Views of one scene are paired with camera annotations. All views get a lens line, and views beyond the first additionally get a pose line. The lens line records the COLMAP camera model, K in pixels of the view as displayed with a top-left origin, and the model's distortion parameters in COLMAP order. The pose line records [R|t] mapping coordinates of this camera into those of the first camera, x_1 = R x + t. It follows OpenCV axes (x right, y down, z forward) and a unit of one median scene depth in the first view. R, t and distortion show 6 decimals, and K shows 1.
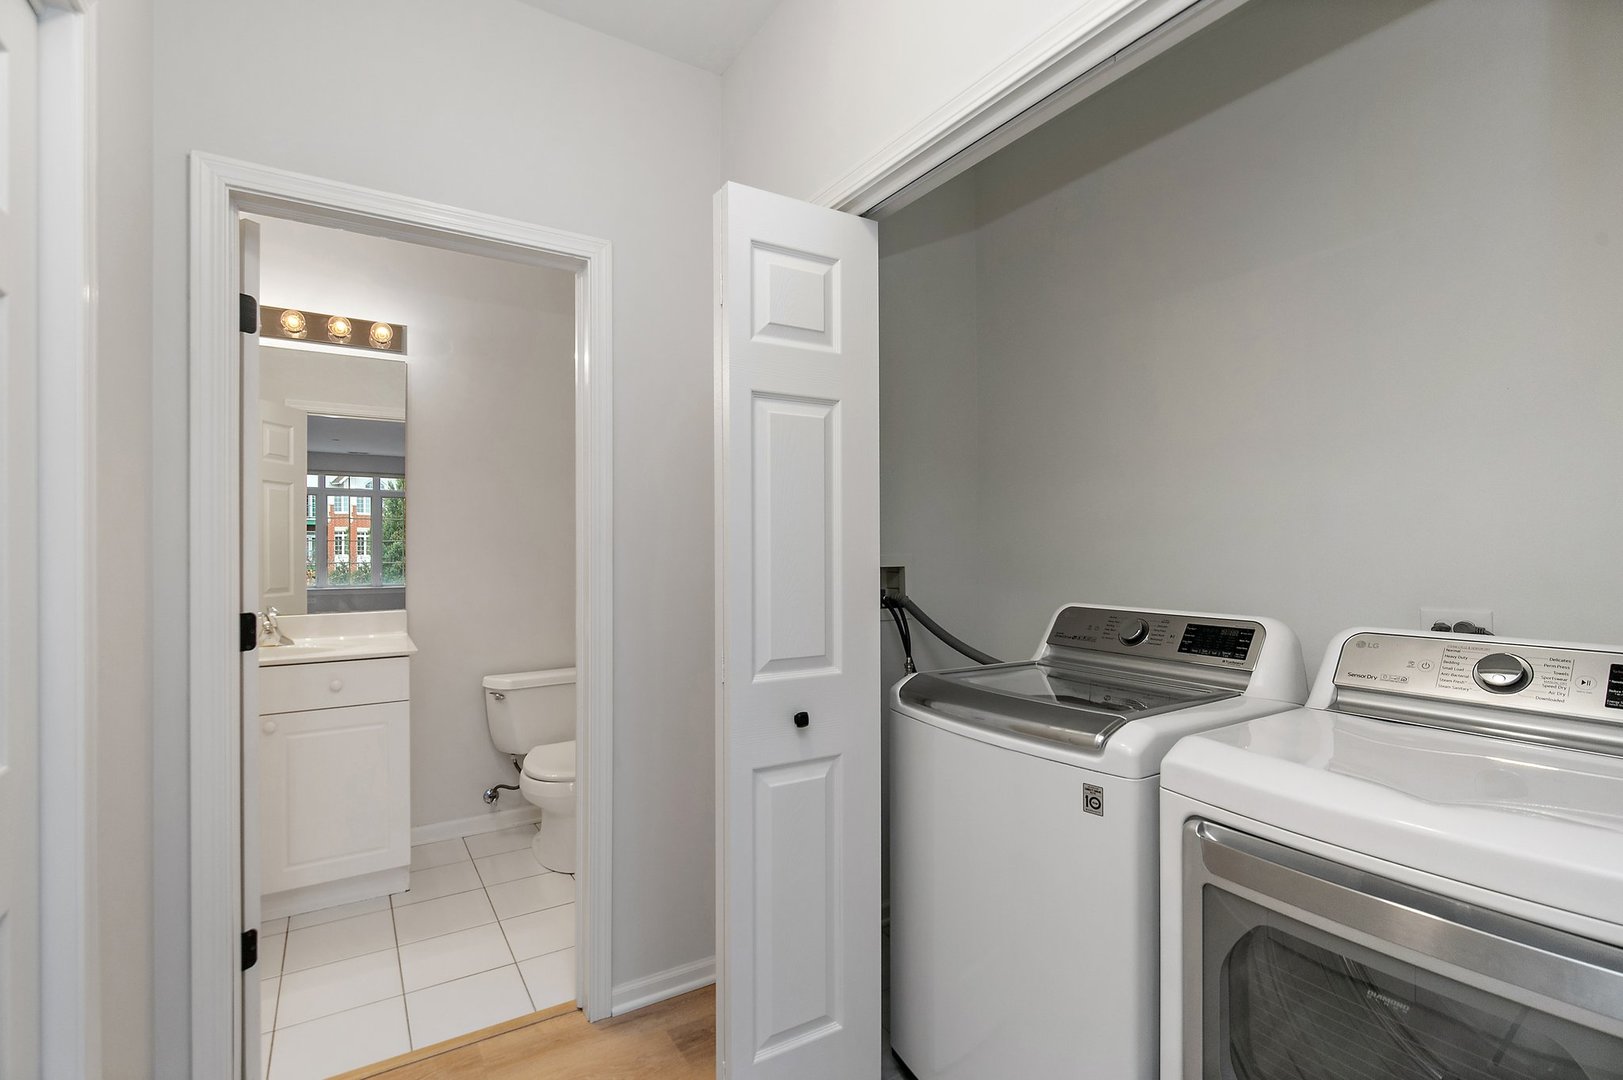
lens RADIAL K [[740.3, 0, 807.2], [0, 740.3, 546.3], [0, 0, 1]] dist [0.007538, -0.001484]
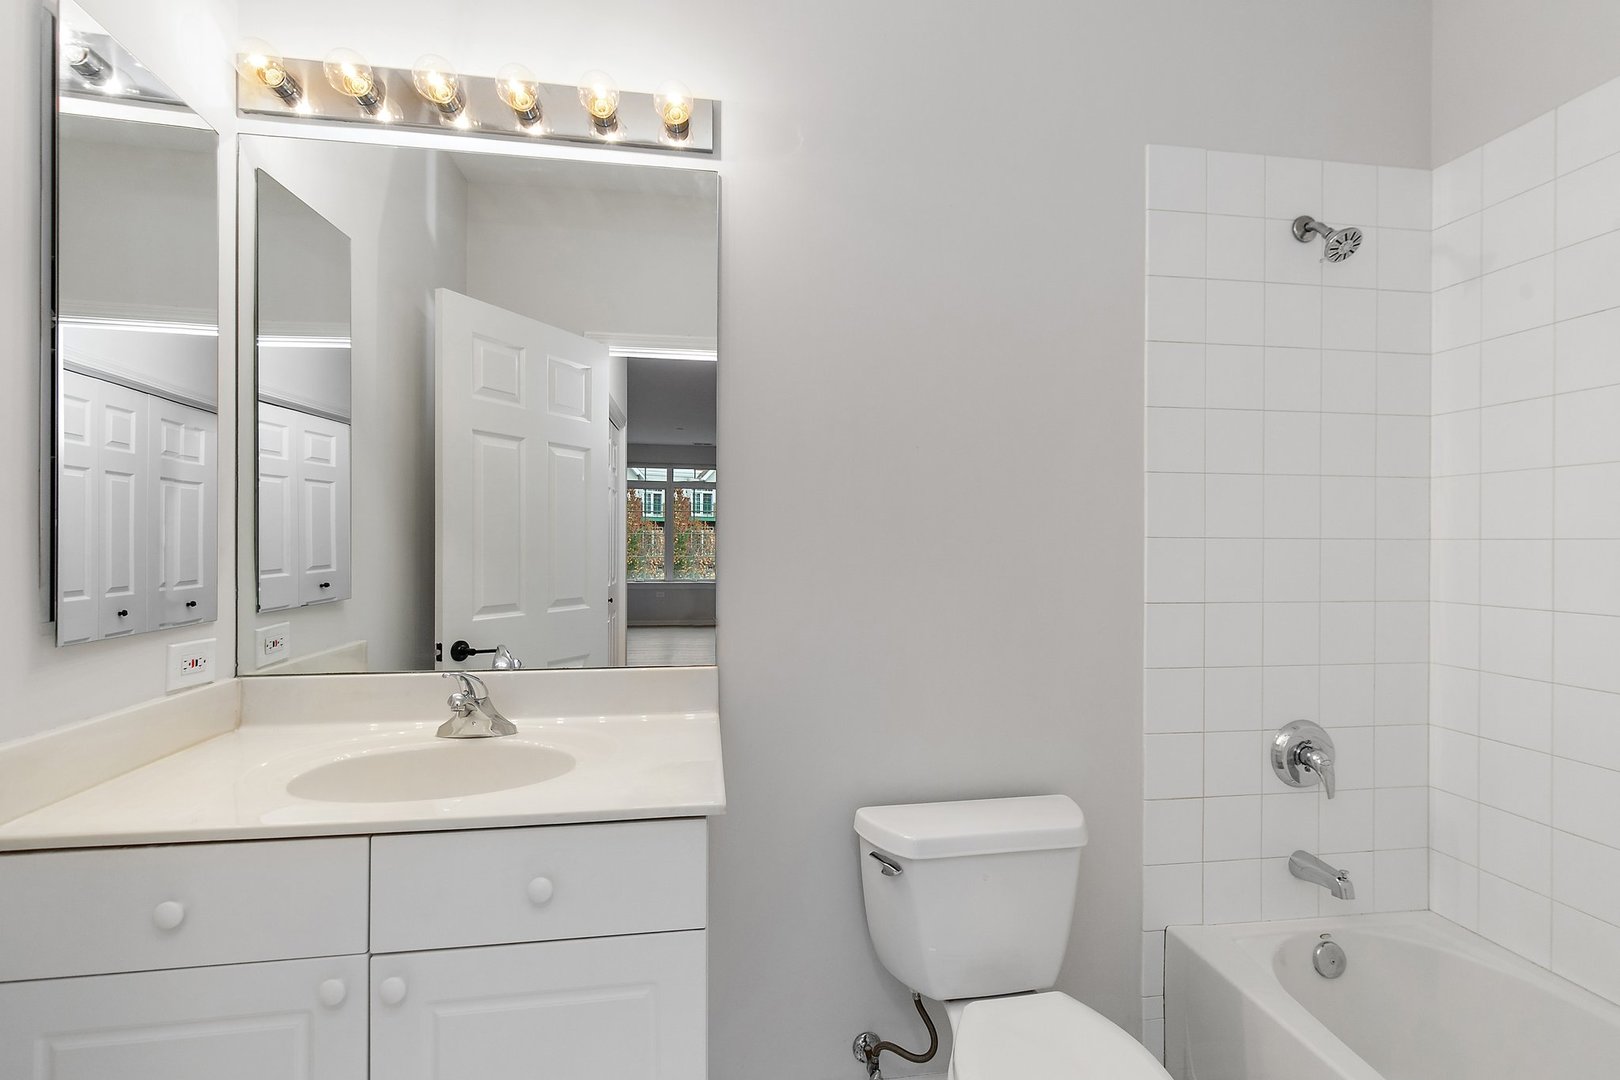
lens RADIAL K [[739.0, 0, 813.8], [0, 739.0, 538.7], [0, 0, 1]] dist [0.007538, -0.001484]
pose [[0.919895, 0.009672, -0.392046, -0.296804], [-0.008495, 0.999953, 0.004737, -0.003798], [0.392073, -0.001028, 0.919934, 0.591709]]
